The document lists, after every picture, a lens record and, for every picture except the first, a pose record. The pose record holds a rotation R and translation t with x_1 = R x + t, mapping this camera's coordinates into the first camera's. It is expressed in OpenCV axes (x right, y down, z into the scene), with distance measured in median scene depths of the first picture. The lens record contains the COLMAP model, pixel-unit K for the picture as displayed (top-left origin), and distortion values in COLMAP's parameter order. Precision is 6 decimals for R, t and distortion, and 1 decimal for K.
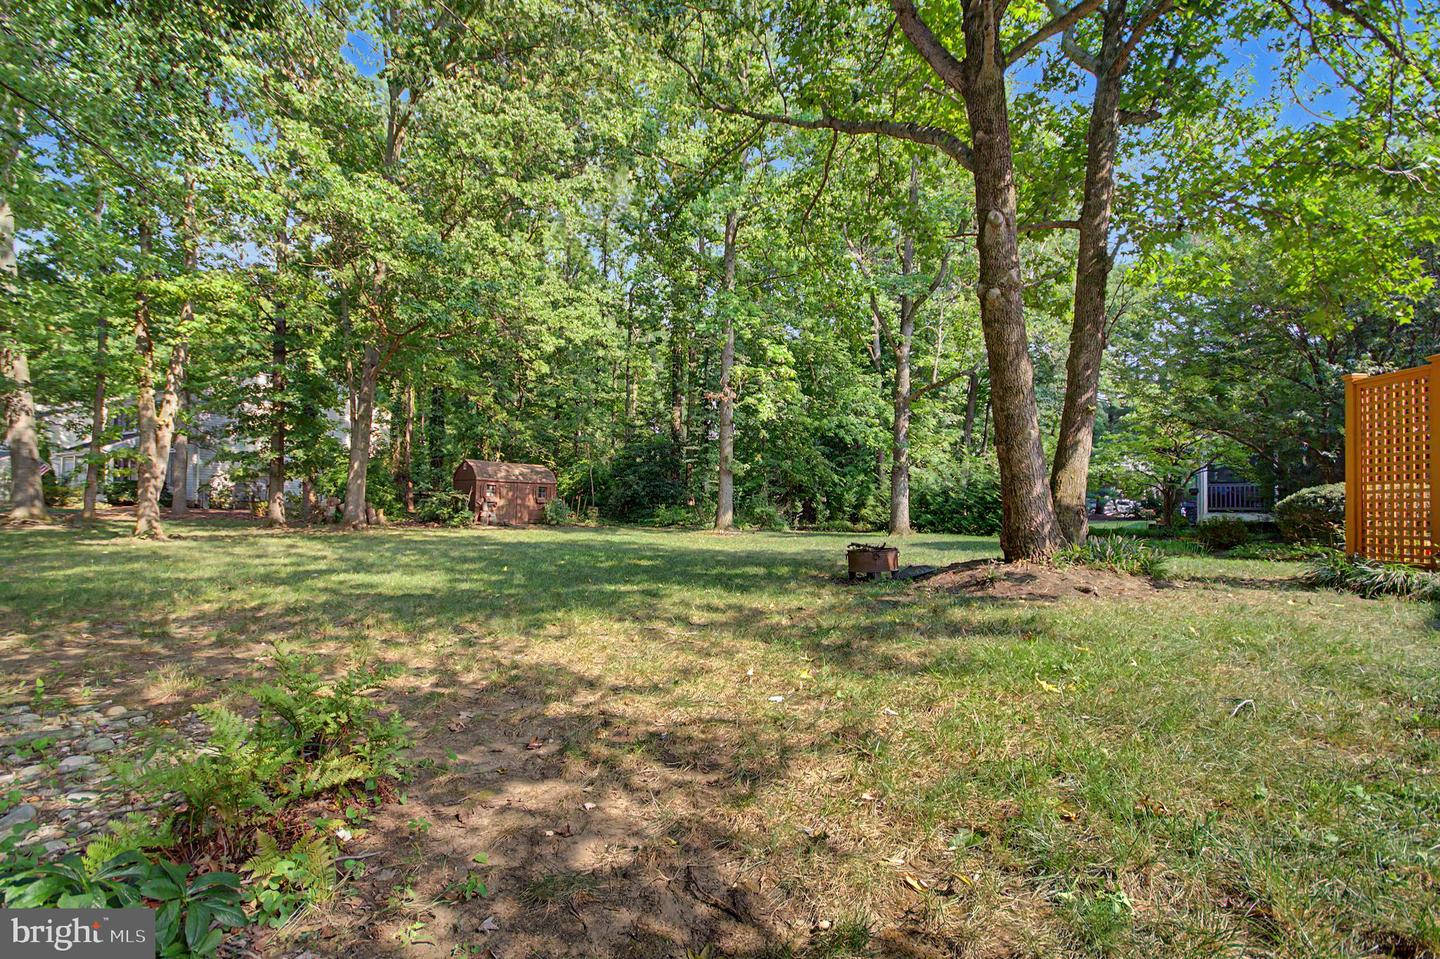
lens RADIAL K [[648.3, 0, 722.4], [0, 648.3, 489.2], [0, 0, 1]] dist [-0.001936, -0.000057]
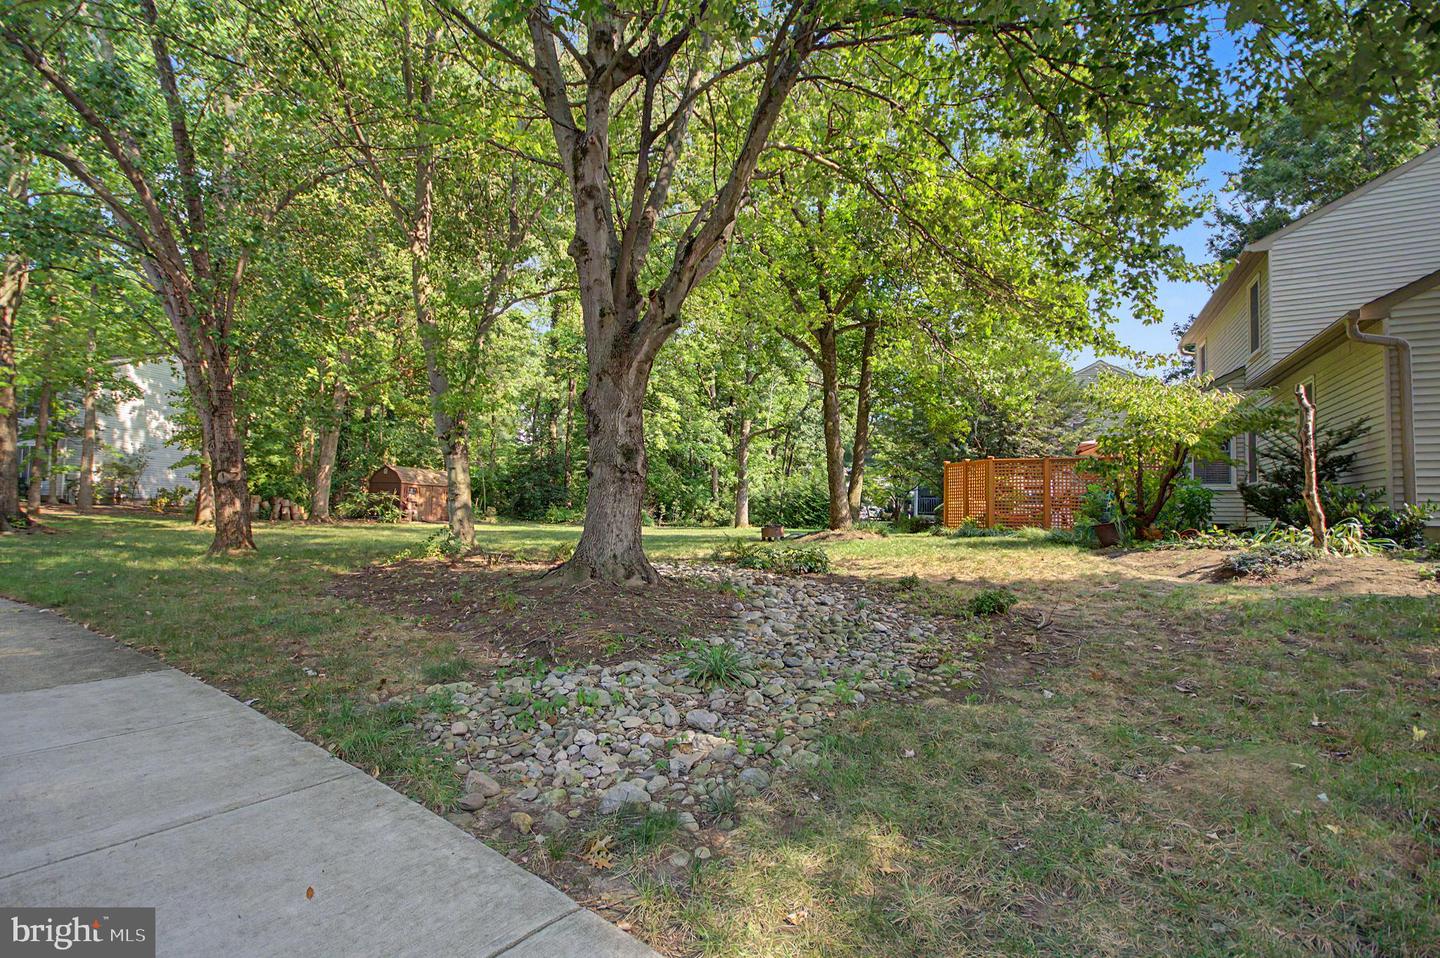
lens RADIAL K [[648.3, 0, 719.5], [0, 648.3, 474.5], [0, 0, 1]] dist [-0.001936, -0.000057]
pose [[0.948638, 0.028503, 0.315077, -0.200209], [-0.019561, 0.999312, -0.031507, -0.003427], [-0.315758, 0.023726, 0.948543, -0.322679]]
